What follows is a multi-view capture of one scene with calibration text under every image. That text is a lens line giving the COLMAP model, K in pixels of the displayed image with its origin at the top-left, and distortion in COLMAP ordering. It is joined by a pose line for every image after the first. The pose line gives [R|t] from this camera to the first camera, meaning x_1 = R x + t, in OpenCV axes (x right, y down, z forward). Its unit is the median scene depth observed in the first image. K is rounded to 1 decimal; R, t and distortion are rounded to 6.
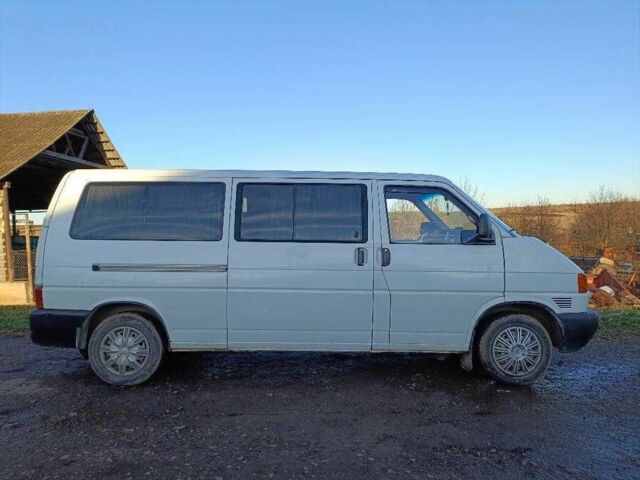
lens RADIAL K [[489.9, 0, 320.2], [0, 489.9, 235.3], [0, 0, 1]] dist [0.041585, -0.027496]
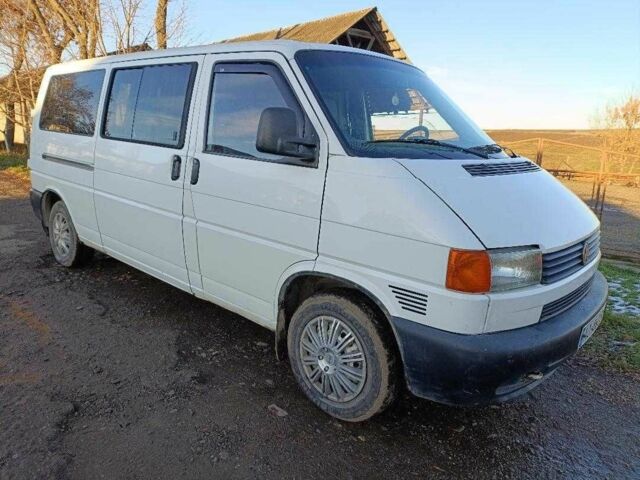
lens RADIAL K [[489.9, 0, 318.9], [0, 489.9, 238.3], [0, 0, 1]] dist [0.041585, -0.027496]
pose [[0.731903, 0.180382, -0.657100, 0.732885], [-0.051851, 0.976273, 0.210244, -0.018740], [0.679433, -0.119807, 0.723890, 0.599246]]
